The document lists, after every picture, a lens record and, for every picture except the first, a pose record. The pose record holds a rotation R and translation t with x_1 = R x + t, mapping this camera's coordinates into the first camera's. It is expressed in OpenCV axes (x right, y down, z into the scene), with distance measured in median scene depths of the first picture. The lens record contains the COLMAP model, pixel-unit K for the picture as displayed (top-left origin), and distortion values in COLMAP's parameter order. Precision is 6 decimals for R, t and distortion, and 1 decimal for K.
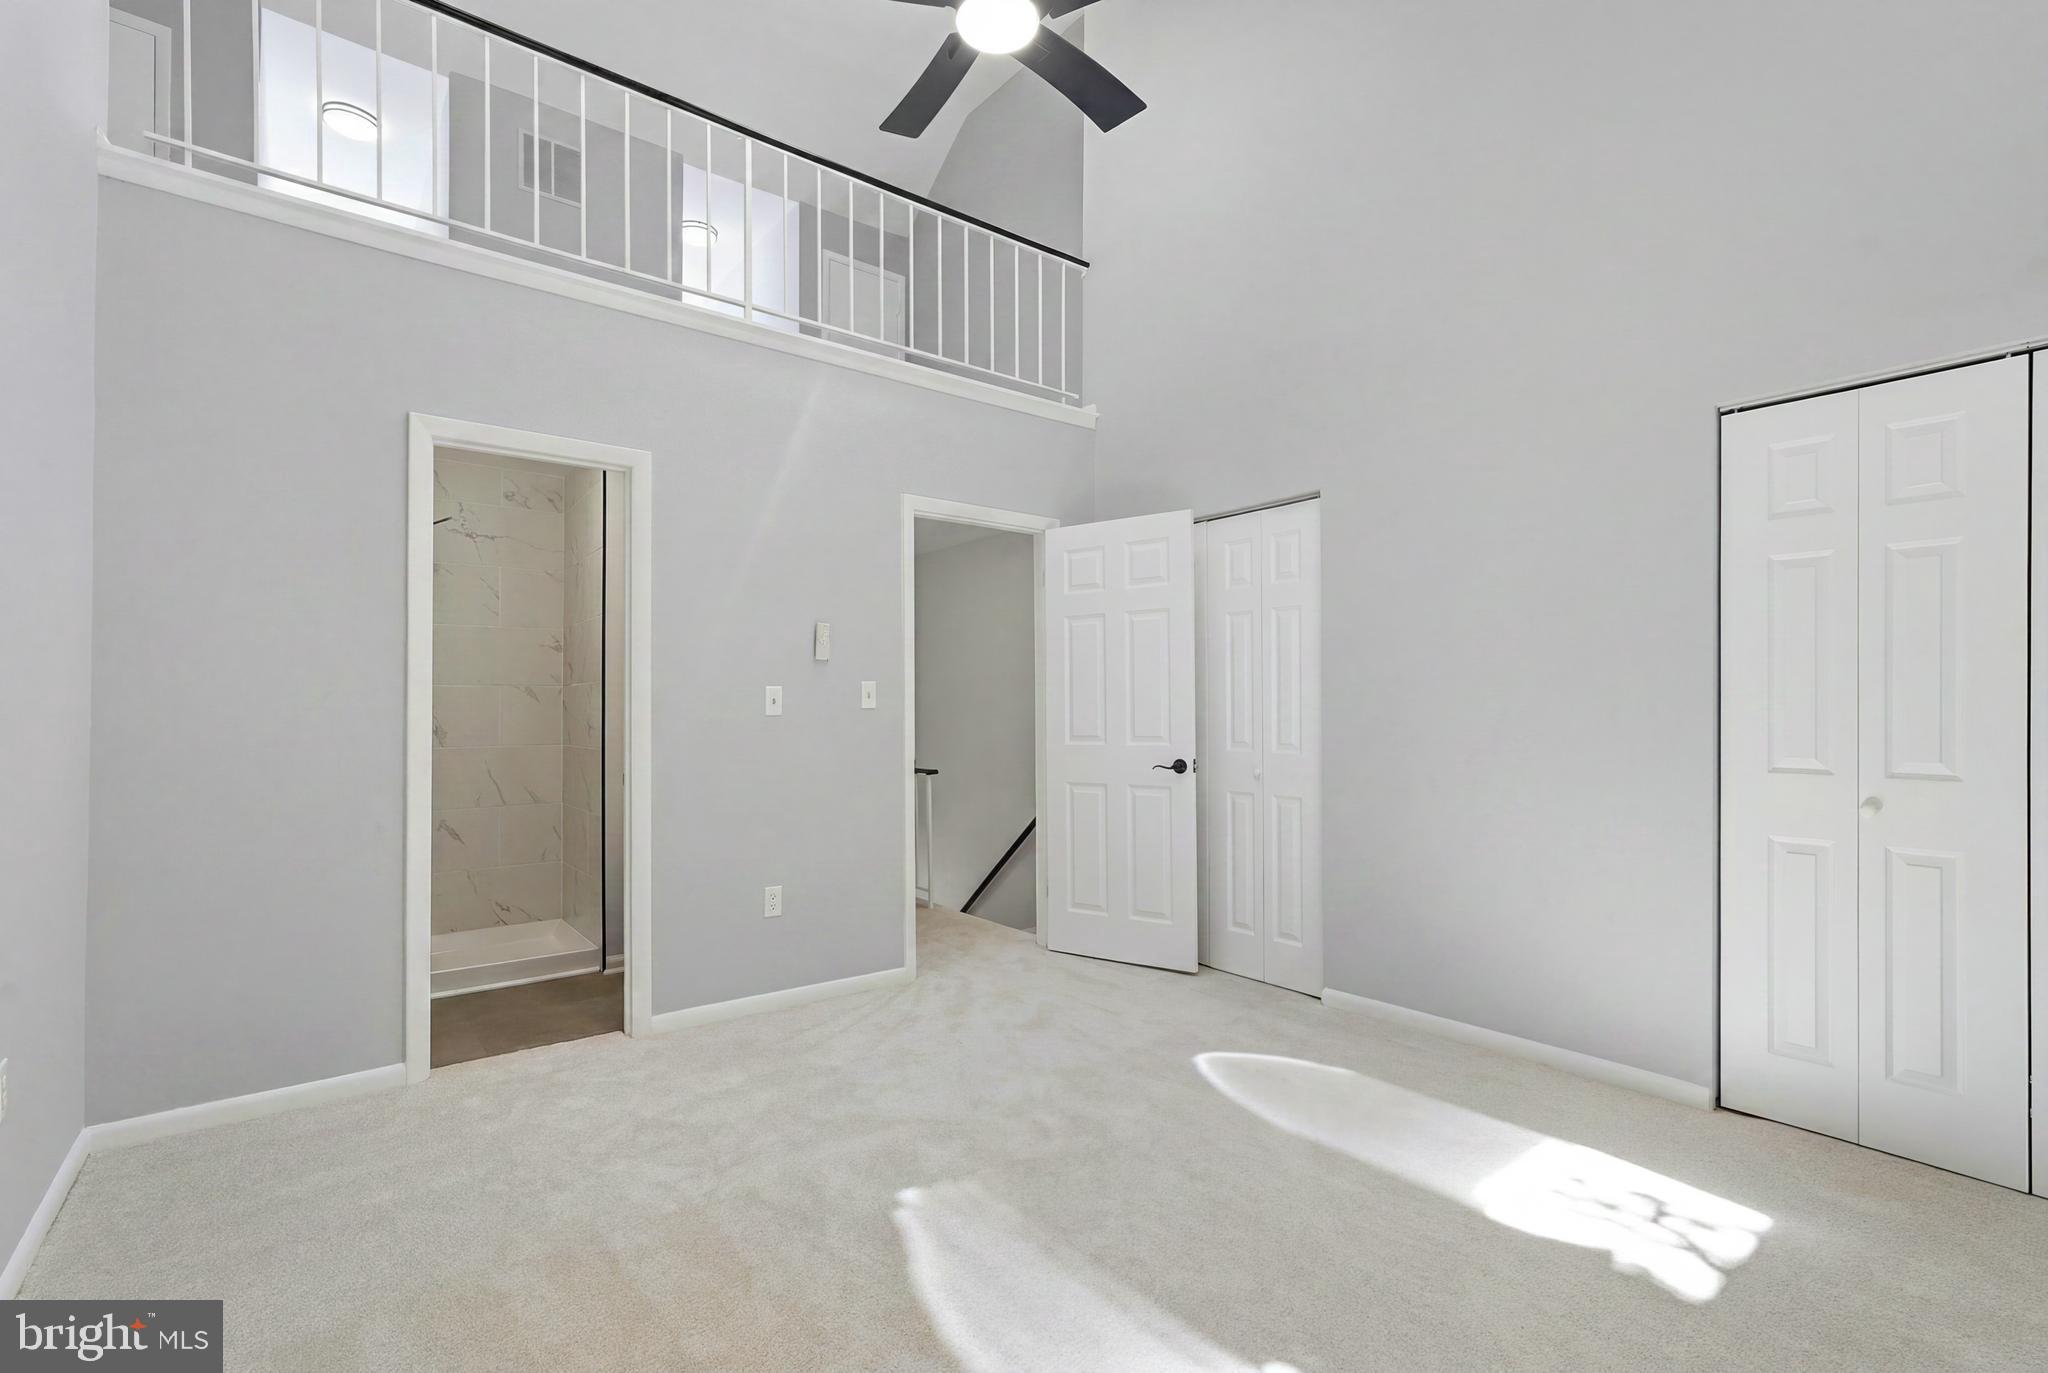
lens RADIAL K [[917.3, 0, 1029.6], [0, 917.3, 699.9], [0, 0, 1]] dist [-0.022266, 0.009233]
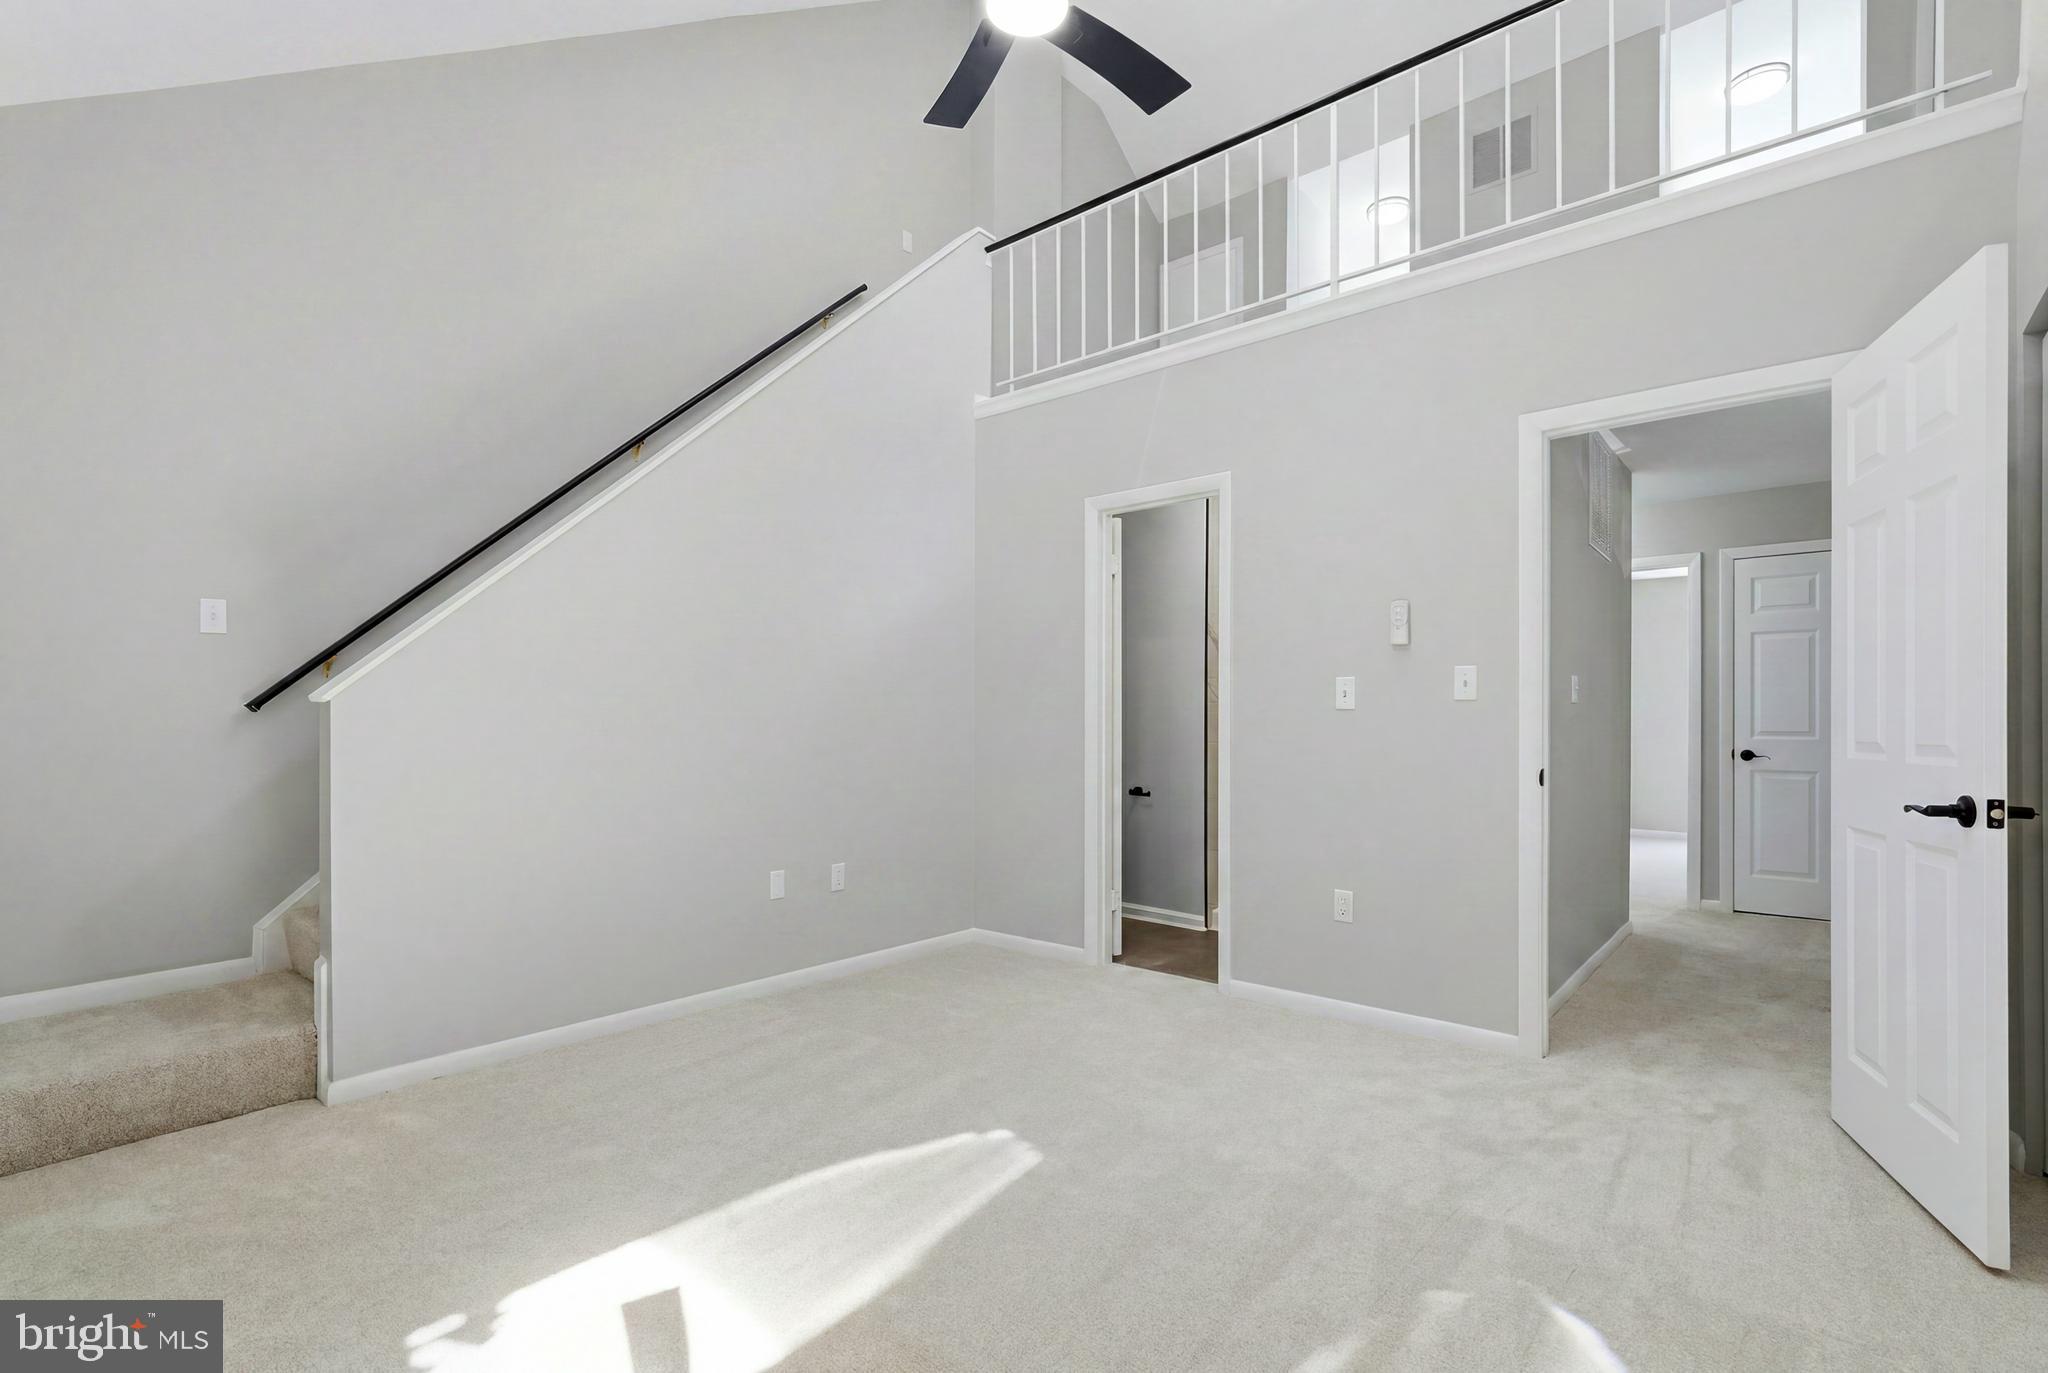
lens RADIAL K [[944.3, 0, 997.0], [0, 944.3, 706.2], [0, 0, 1]] dist [-0.022338, 0.000207]
pose [[0.161374, -0.006273, -0.986873, 0.575628], [0.028143, 0.999602, -0.001752, 0.005405], [0.986492, -0.027491, 0.161487, 0.456842]]
